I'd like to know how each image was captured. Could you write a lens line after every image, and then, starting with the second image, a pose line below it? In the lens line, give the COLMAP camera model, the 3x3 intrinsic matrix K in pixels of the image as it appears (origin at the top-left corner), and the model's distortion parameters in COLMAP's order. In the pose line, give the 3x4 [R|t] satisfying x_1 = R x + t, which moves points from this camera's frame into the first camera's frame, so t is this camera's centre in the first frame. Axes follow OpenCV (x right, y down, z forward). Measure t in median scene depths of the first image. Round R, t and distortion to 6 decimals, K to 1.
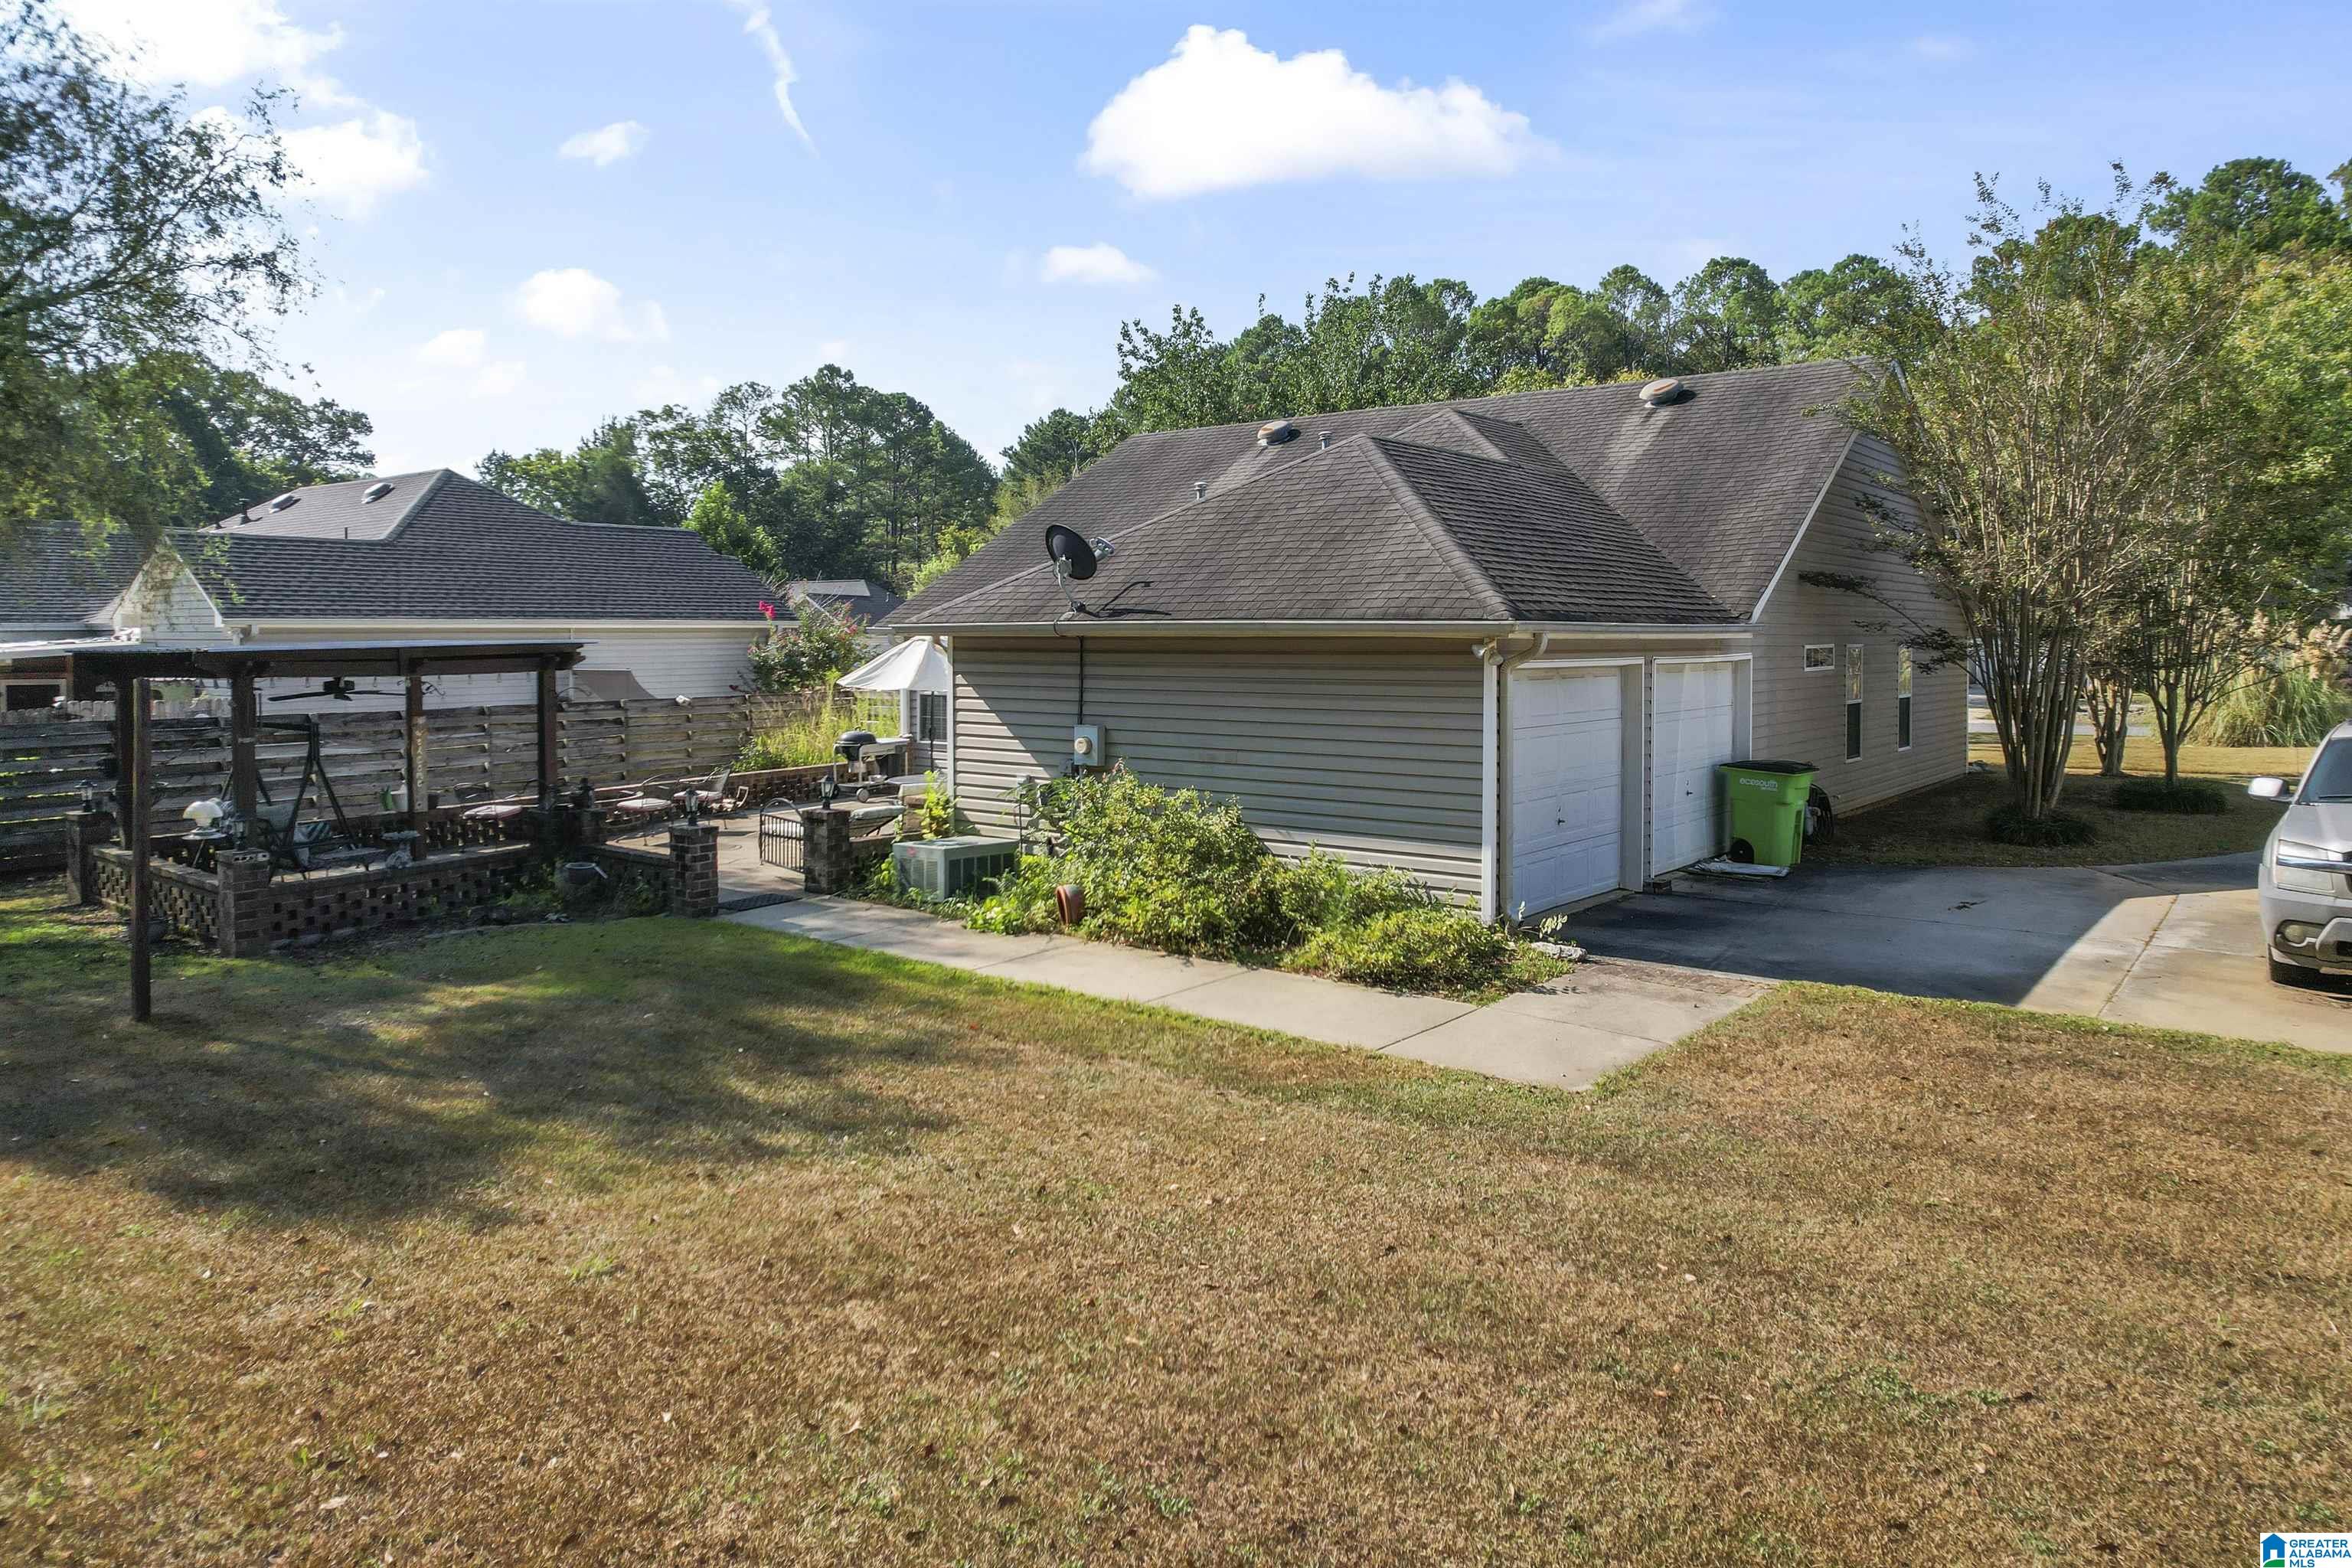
lens RADIAL K [[1484.5, 0, 1176.0], [0, 1484.5, 784.0], [0, 0, 1]] dist [-0.072640, 0.061914]
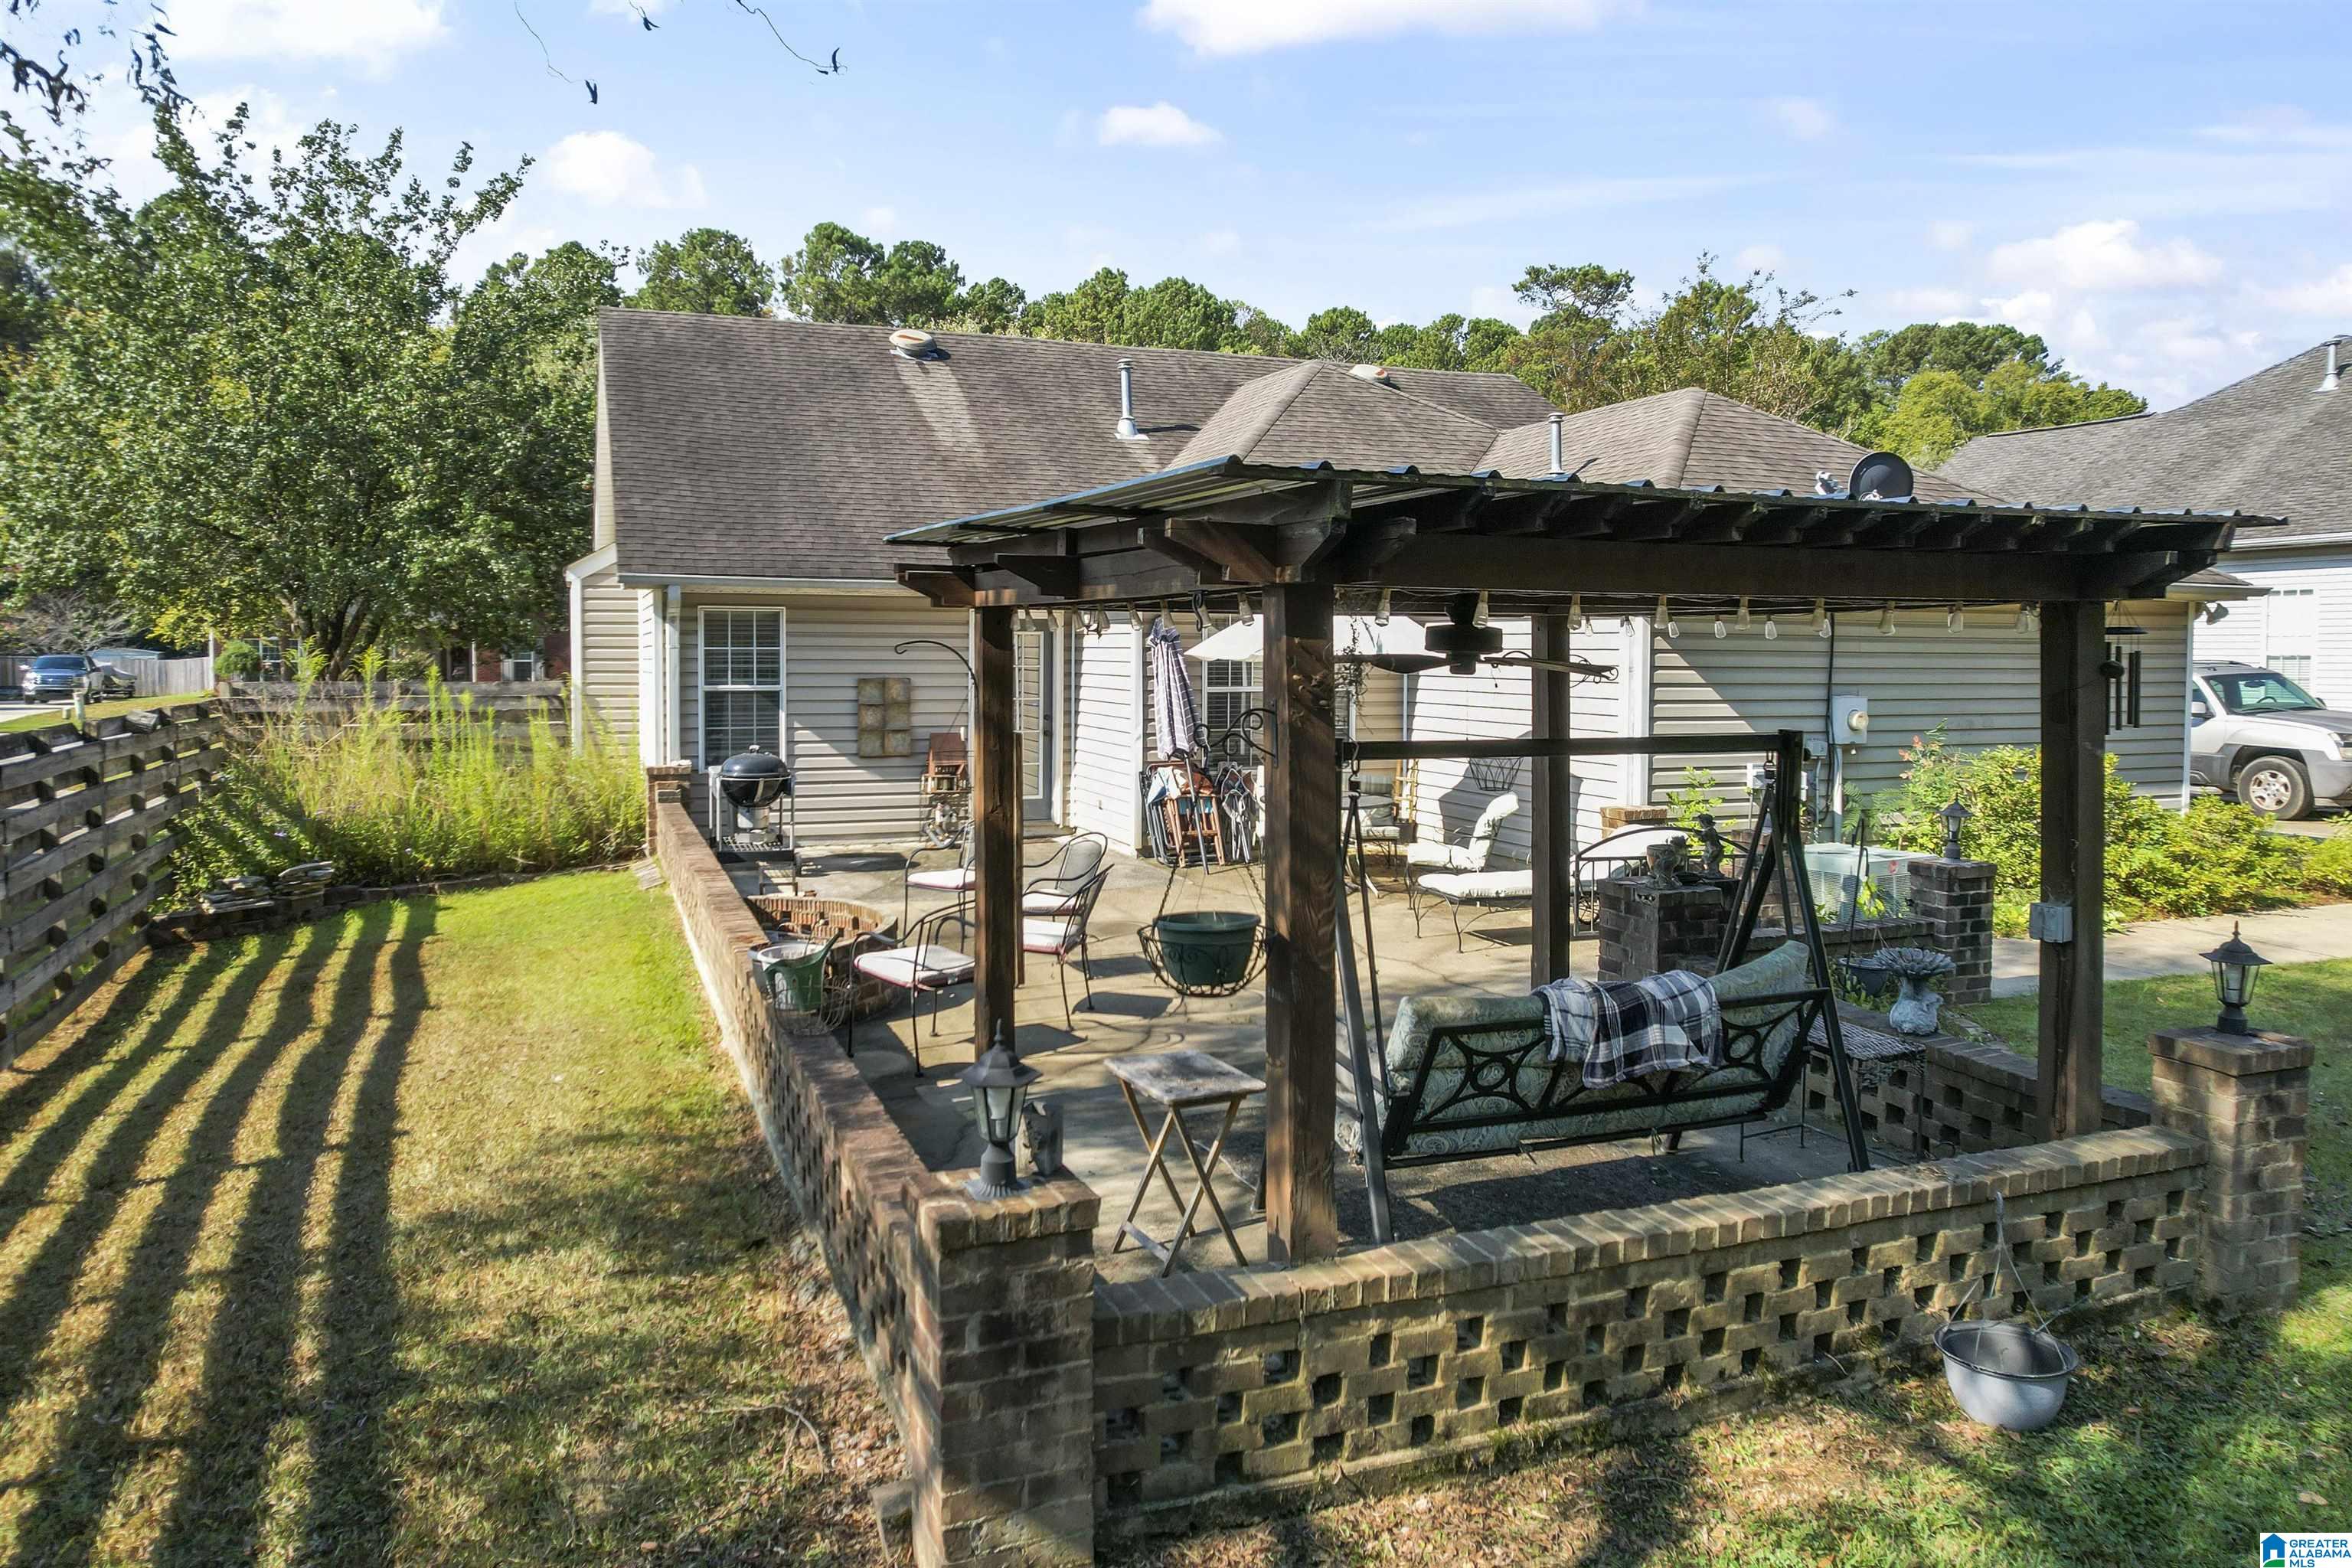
lens RADIAL K [[1501.9, 0, 1140.8], [0, 1501.9, 780.0], [0, 0, 1]] dist [-0.073210, 0.062701]
pose [[0.517785, -0.071267, 0.852537, -0.102093], [0.077661, 0.996325, 0.036121, -0.006214], [-0.851979, 0.047506, 0.521417, 0.090768]]
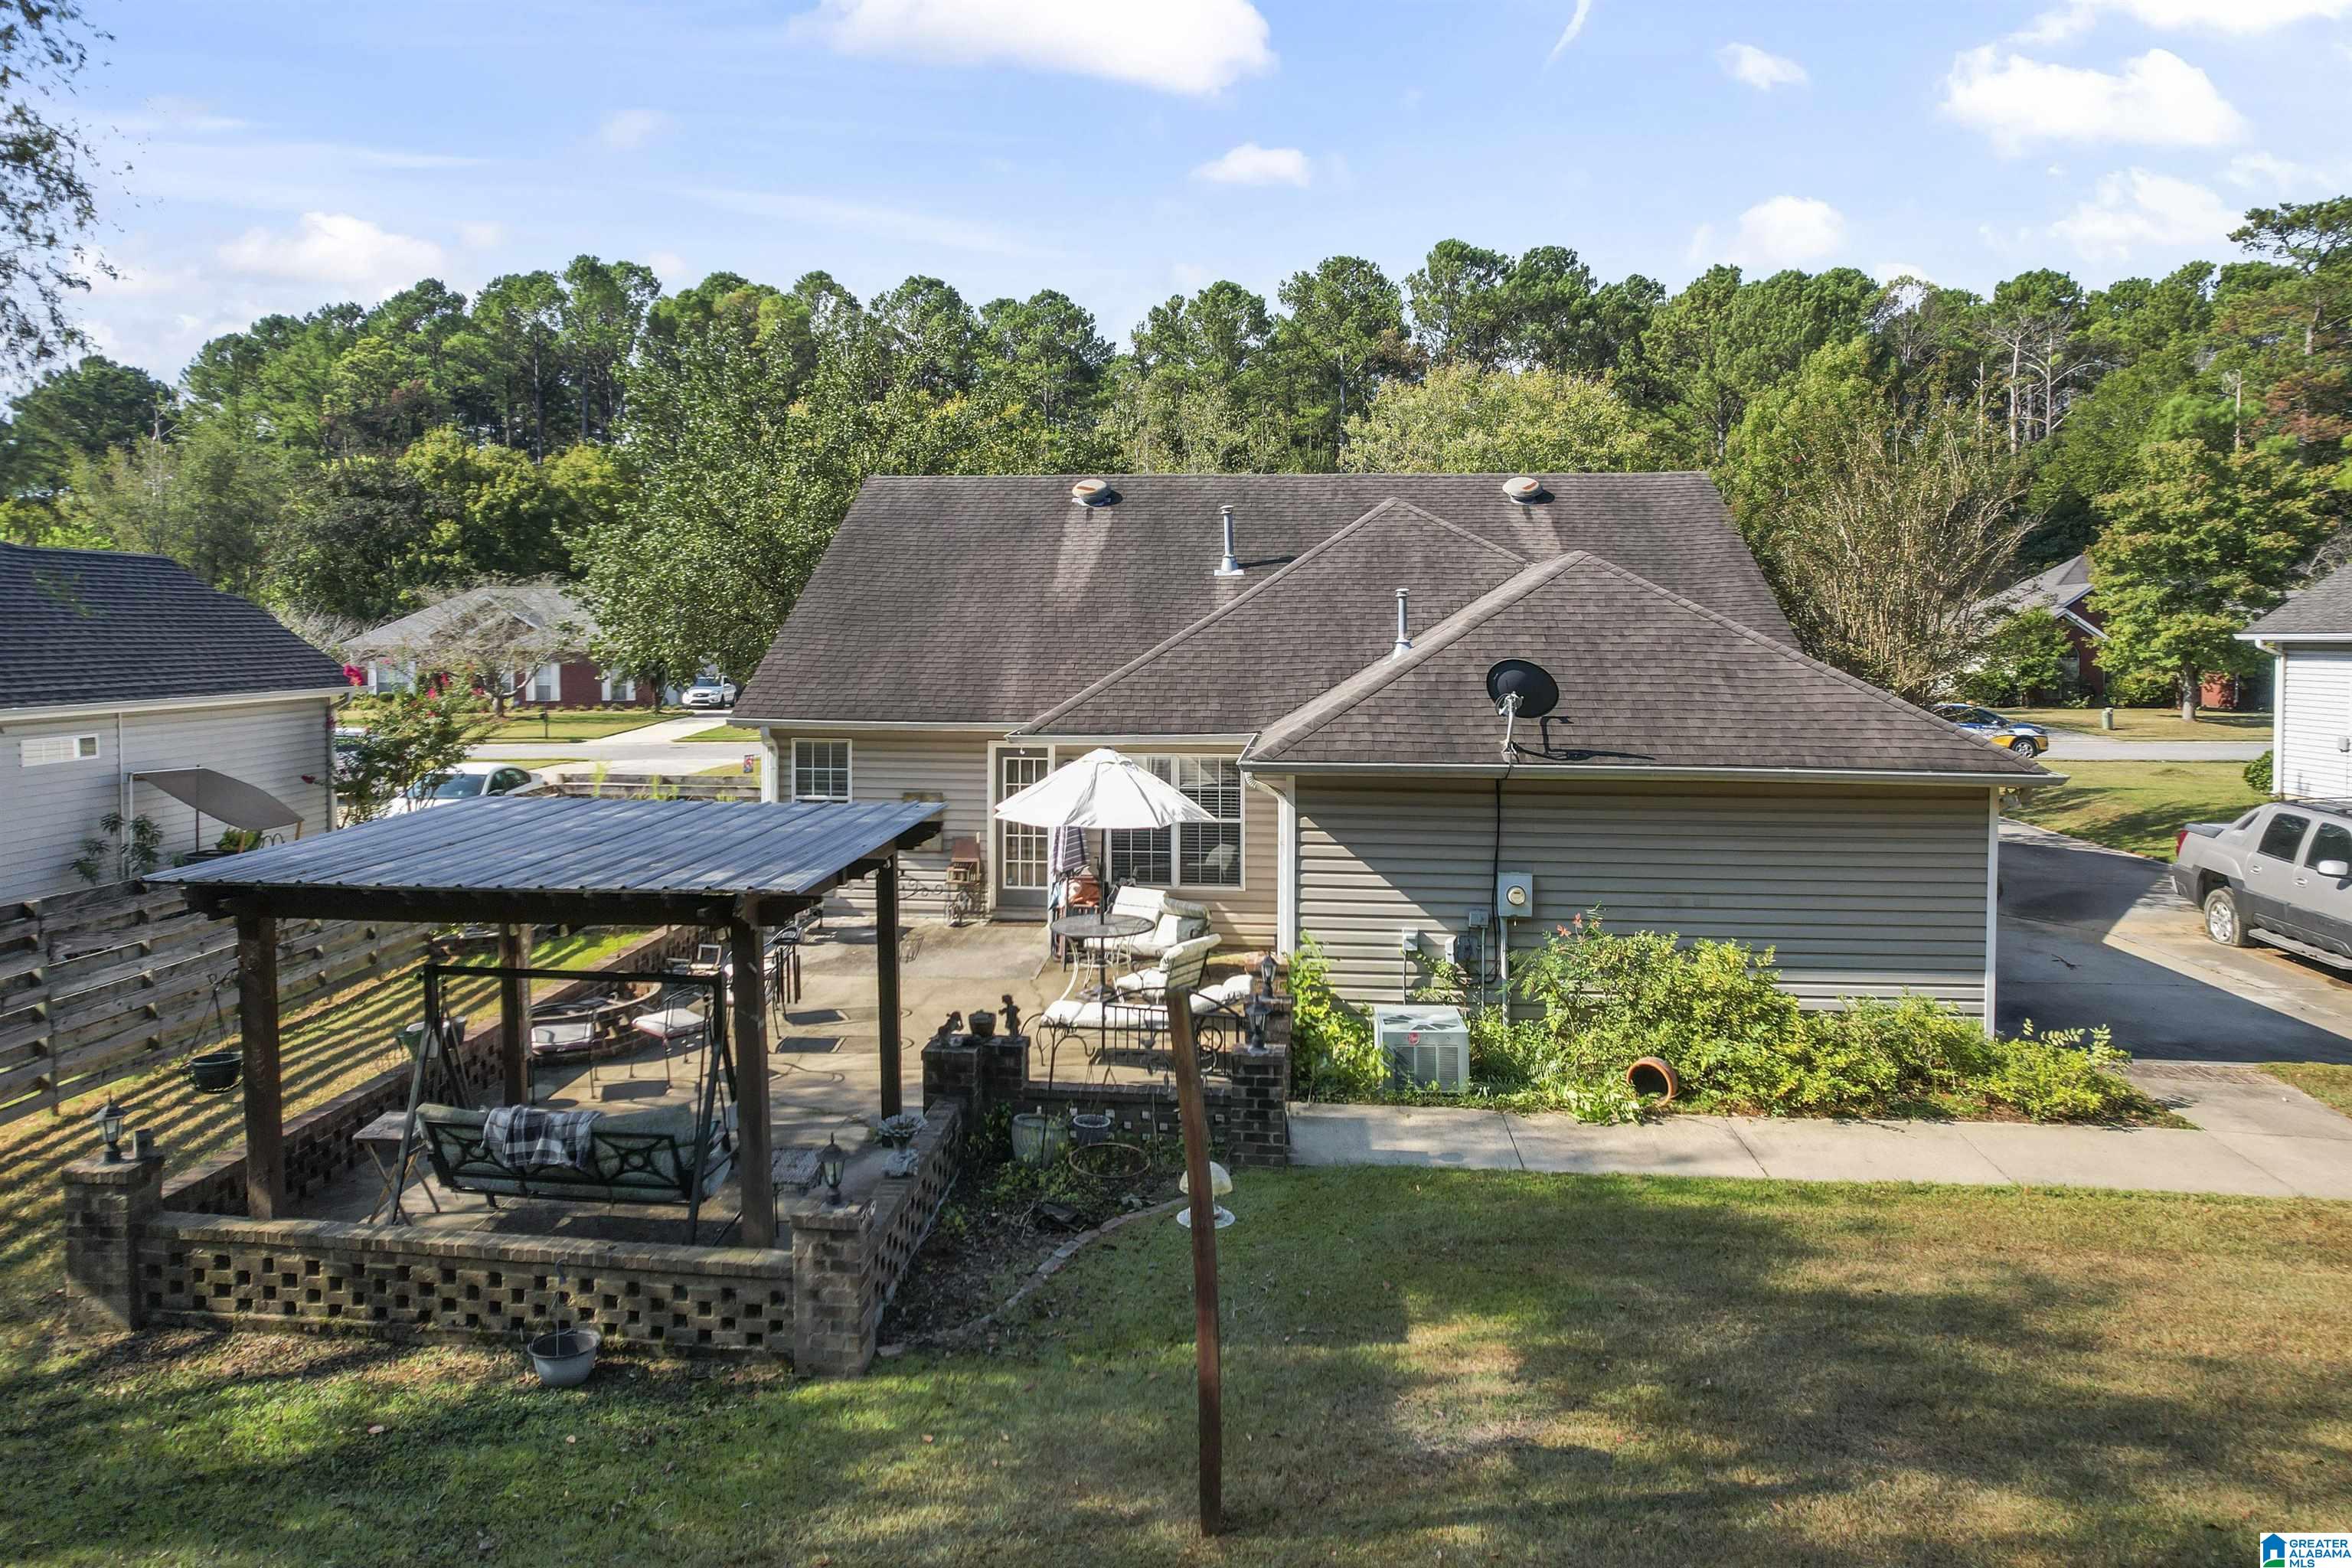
lens RADIAL K [[1501.9, 0, 1140.8], [0, 1501.9, 780.0], [0, 0, 1]] dist [-0.073210, 0.062701]
pose [[0.843438, -0.046855, 0.535180, -0.079279], [0.046713, 0.998813, 0.013827, -0.012784], [-0.535192, 0.013338, 0.844625, 0.035219]]
